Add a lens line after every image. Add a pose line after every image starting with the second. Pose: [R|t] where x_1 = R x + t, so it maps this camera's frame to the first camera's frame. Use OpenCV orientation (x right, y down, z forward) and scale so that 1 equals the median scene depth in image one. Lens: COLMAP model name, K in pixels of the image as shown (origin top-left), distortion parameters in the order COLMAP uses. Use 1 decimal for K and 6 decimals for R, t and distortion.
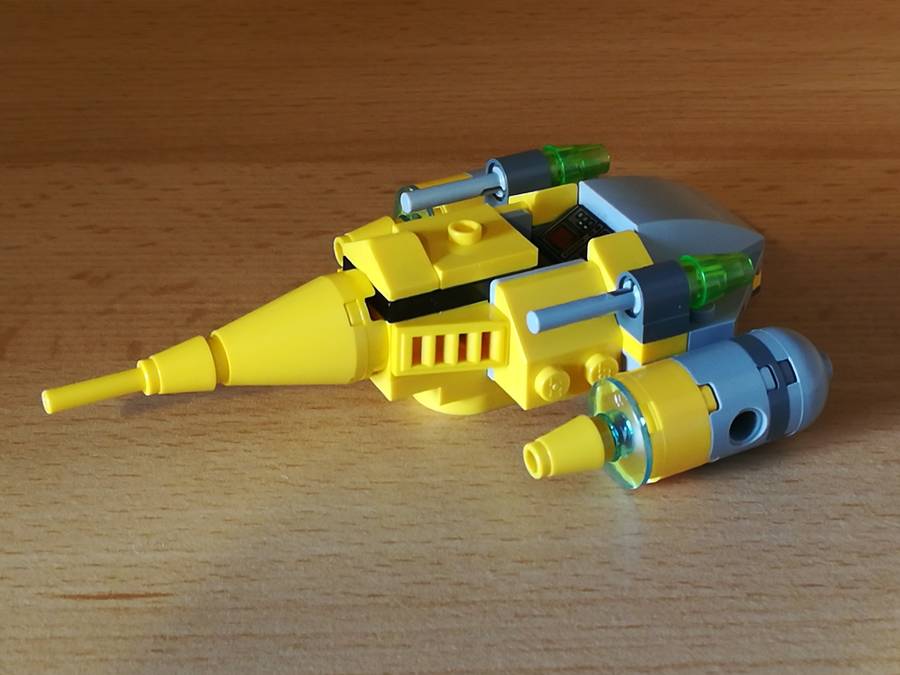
lens RADIAL K [[2042.1, 0, 450.0], [0, 2042.1, 337.5], [0, 0, 1]] dist [0.145511, -0.070484]
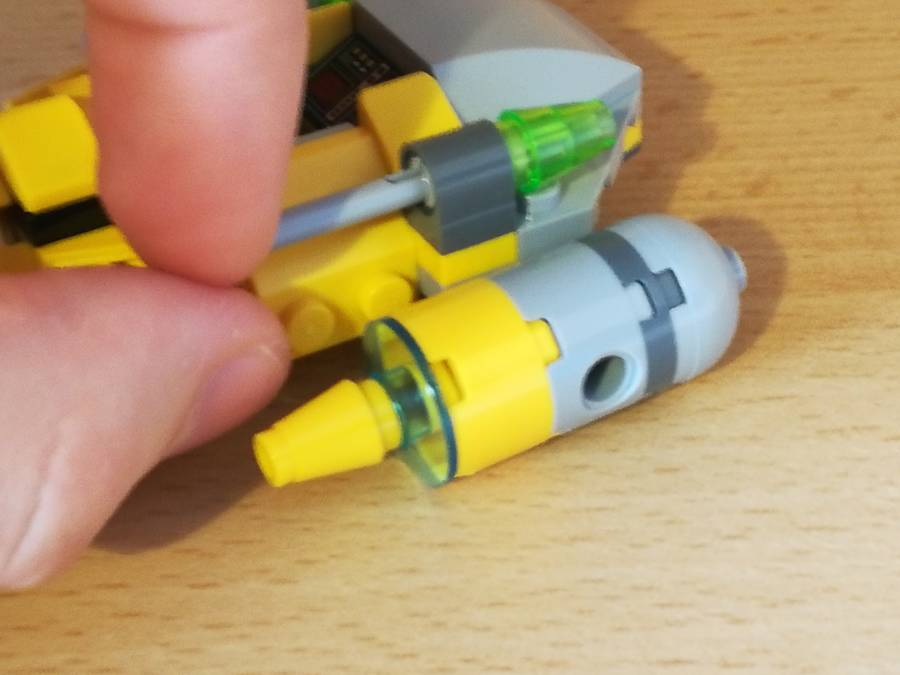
lens RADIAL K [[2068.1, 0, 450.0], [0, 2068.1, 337.5], [0, 0, 1]] dist [0.135822, -0.034505]
pose [[0.998535, -0.022289, -0.049310, 0.131511], [0.026835, 0.995255, 0.093530, -0.032302], [0.046991, -0.094716, 0.994395, 0.365146]]
